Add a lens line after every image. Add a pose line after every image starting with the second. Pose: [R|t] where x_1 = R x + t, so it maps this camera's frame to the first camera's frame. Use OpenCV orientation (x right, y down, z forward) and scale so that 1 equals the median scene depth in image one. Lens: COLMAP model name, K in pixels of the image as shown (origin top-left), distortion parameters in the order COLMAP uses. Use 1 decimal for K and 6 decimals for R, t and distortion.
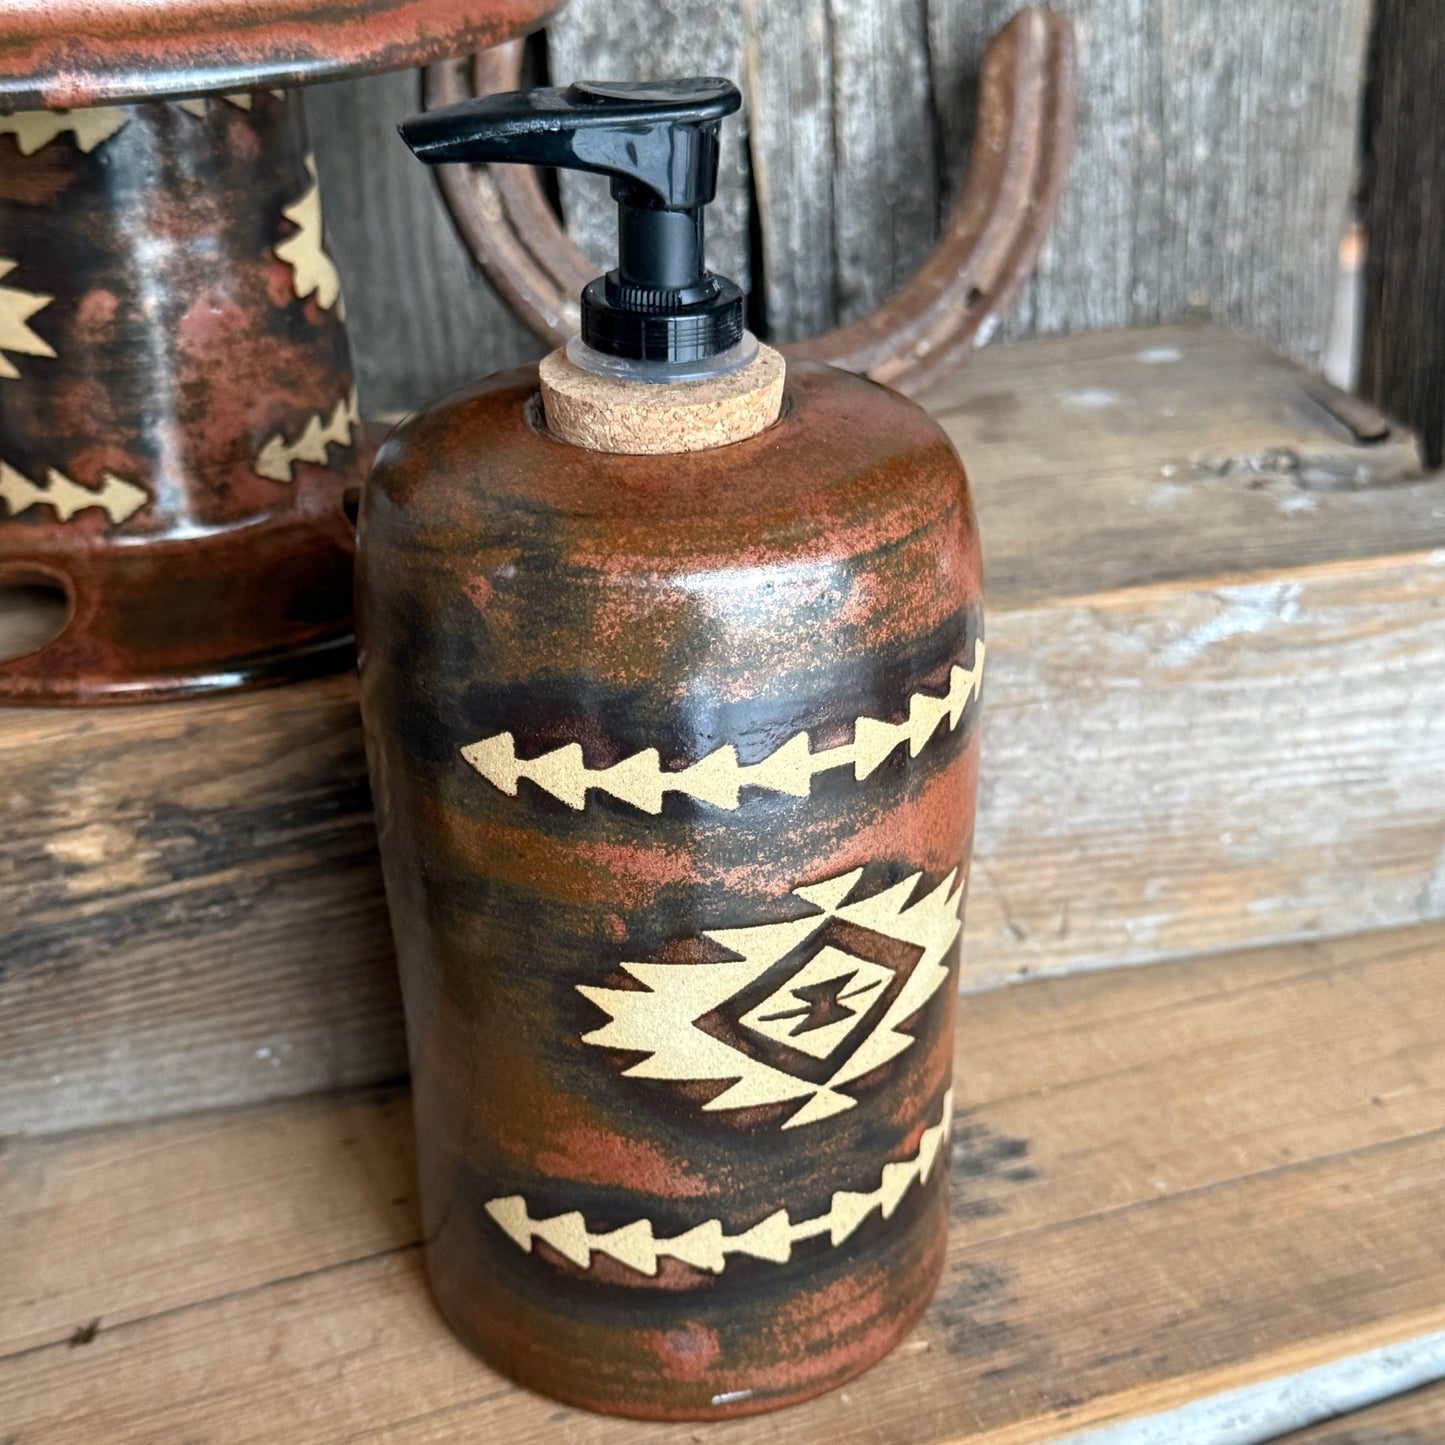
lens RADIAL K [[2411.6, 0, 727.7], [0, 2411.6, 737.6], [0, 0, 1]] dist [0.090974, 0.000000]
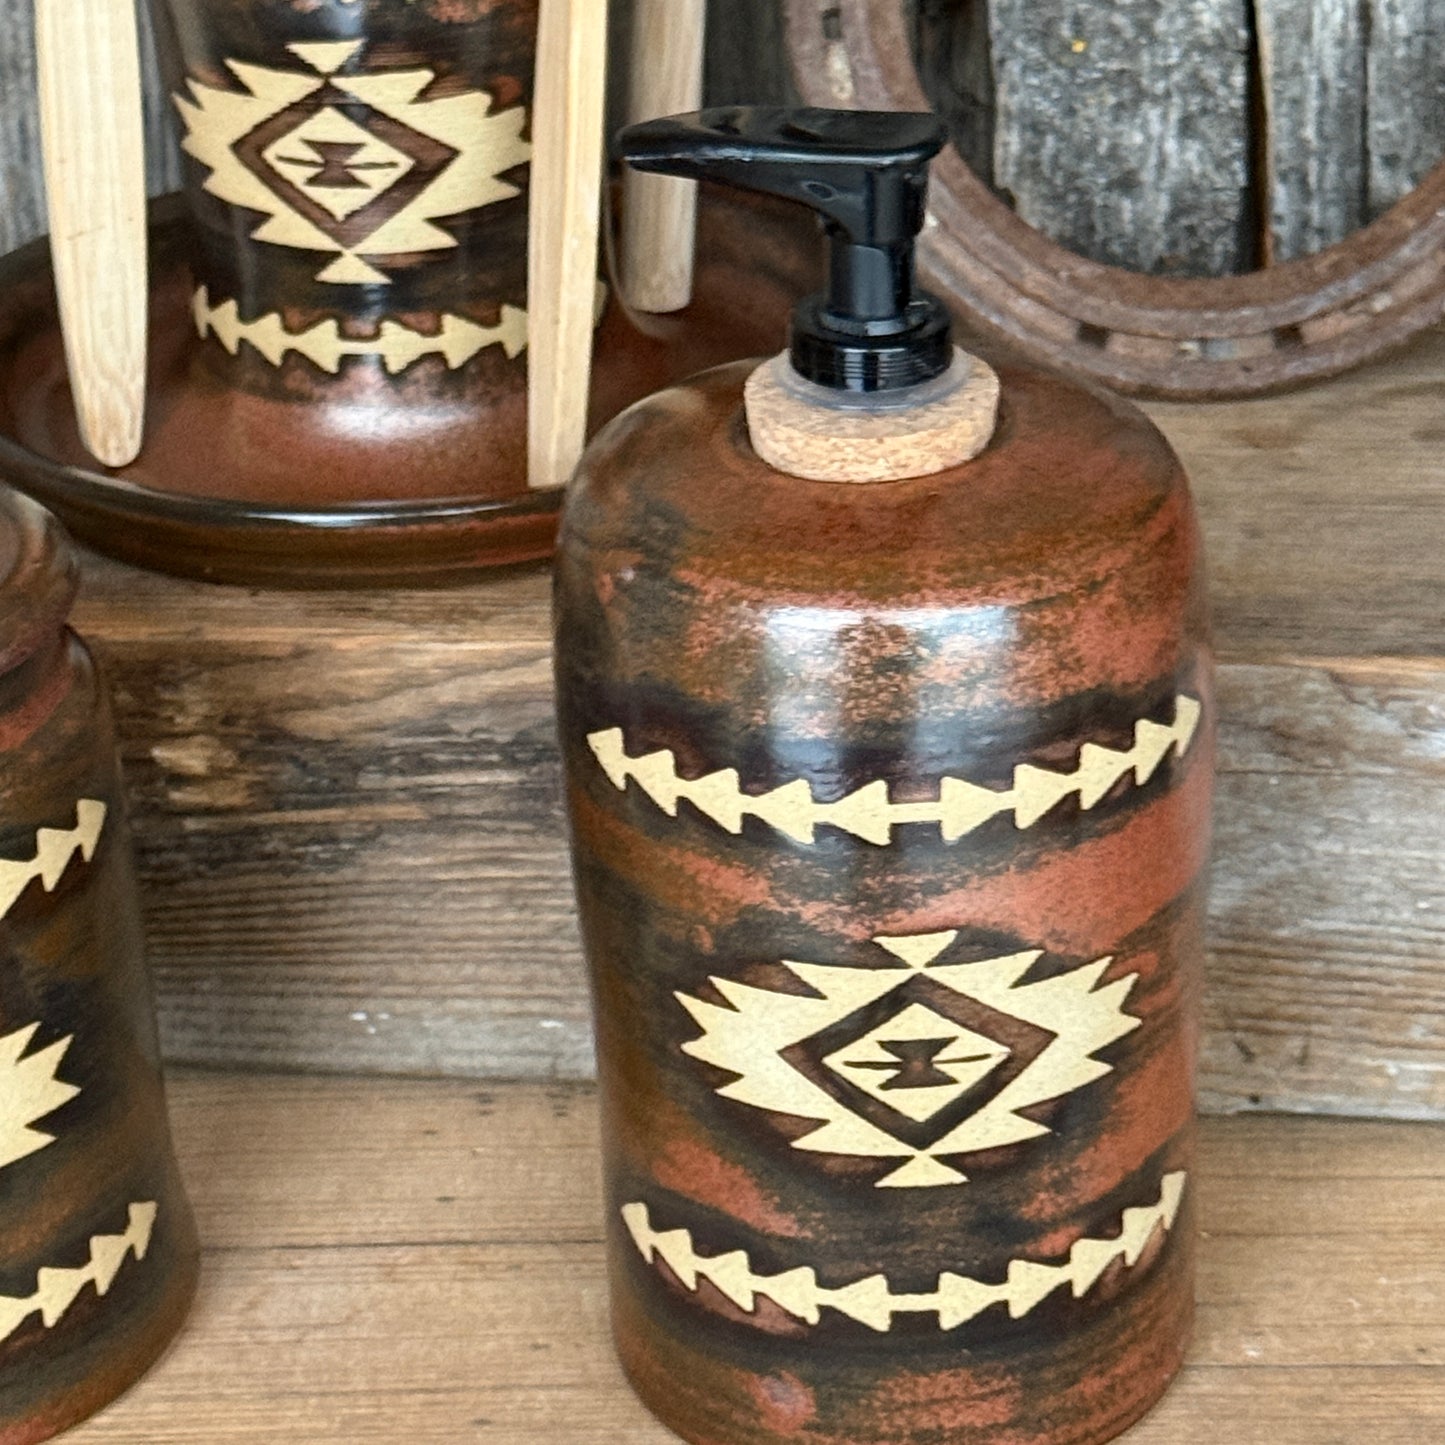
lens RADIAL K [[5020.5, 0, 702.0], [0, 5020.5, 769.2], [0, 0, 1]] dist [0.060133, 0.000000]
pose [[0.917702, 0.161716, -0.362865, 0.599521], [-0.154291, 0.986781, 0.049563, -0.074350], [0.366083, 0.010503, 0.930523, -0.695480]]
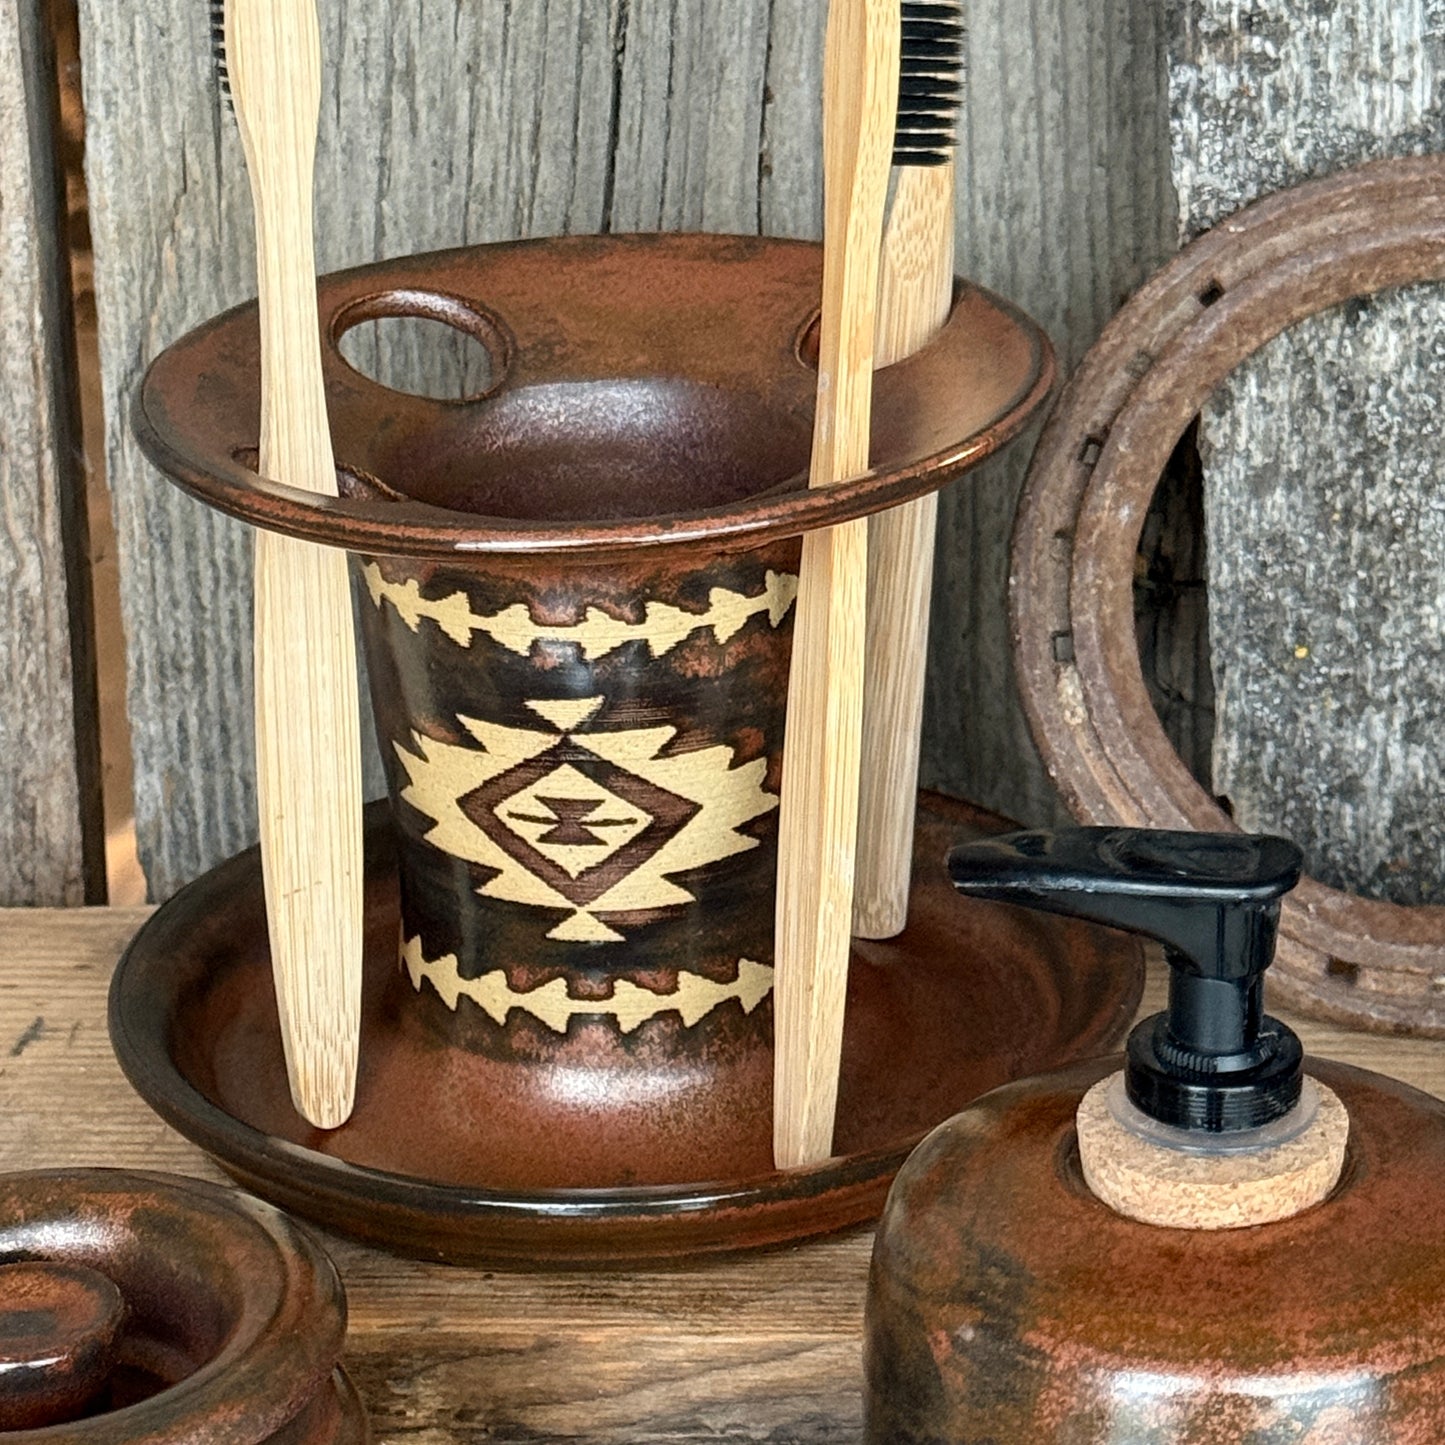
lens RADIAL K [[5020.5, 0, 678.9], [0, 5020.5, 649.8], [0, 0, 1]] dist [0.060133, 0.000000]
pose [[0.928252, 0.124563, -0.350475, 0.412038], [-0.144946, 0.988908, -0.032429, -0.189439], [0.342548, 0.080903, 0.936010, -0.662798]]
